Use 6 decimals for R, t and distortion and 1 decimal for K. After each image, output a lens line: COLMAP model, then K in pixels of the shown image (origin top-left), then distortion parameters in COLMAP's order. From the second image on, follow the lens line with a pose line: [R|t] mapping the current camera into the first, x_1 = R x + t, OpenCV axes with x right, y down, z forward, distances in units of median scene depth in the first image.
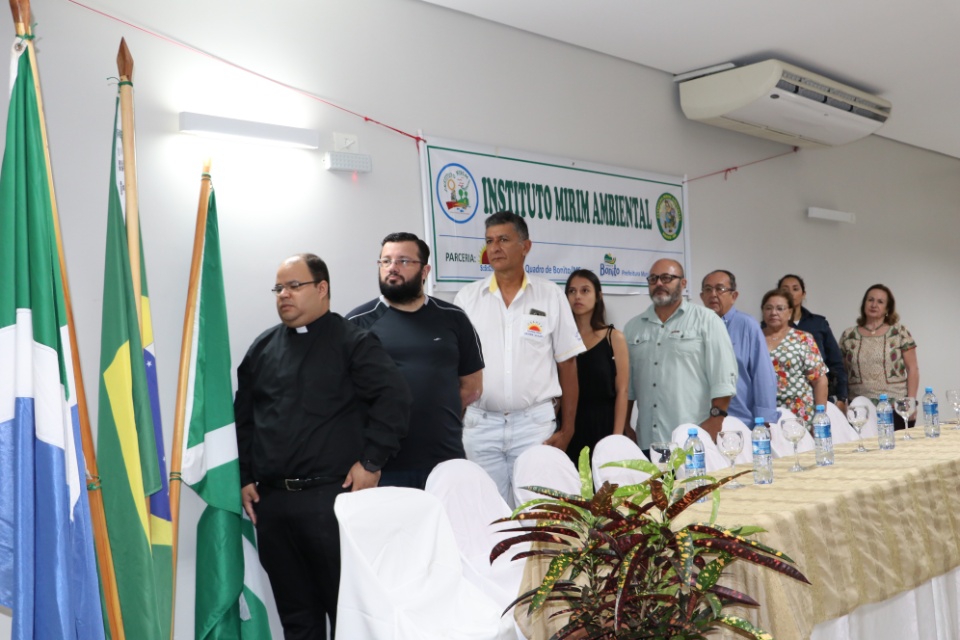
lens RADIAL K [[1086.0, 0, 480.3], [0, 1086.0, 320.7], [0, 0, 1]] dist [-0.011988, 0.000000]
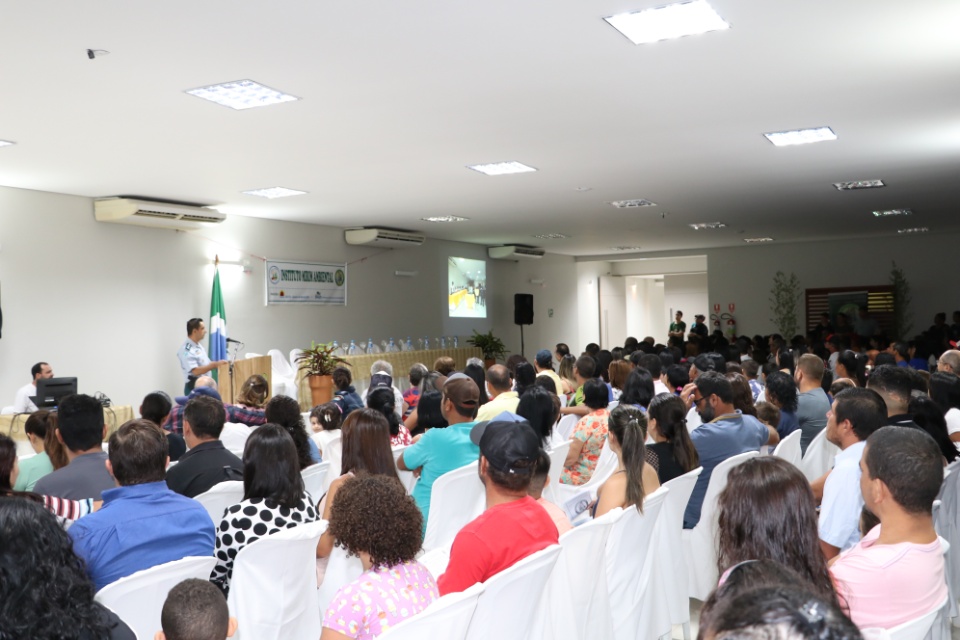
lens RADIAL K [[1086.0, 0, 479.7], [0, 1086.0, 320.0], [0, 0, 1]] dist [-0.011988, 0.000000]
pose [[0.961480, 0.046733, 0.270873, -0.267620], [-0.054457, 0.998294, 0.021068, -0.070203], [-0.269426, -0.035007, 0.962385, -2.059390]]
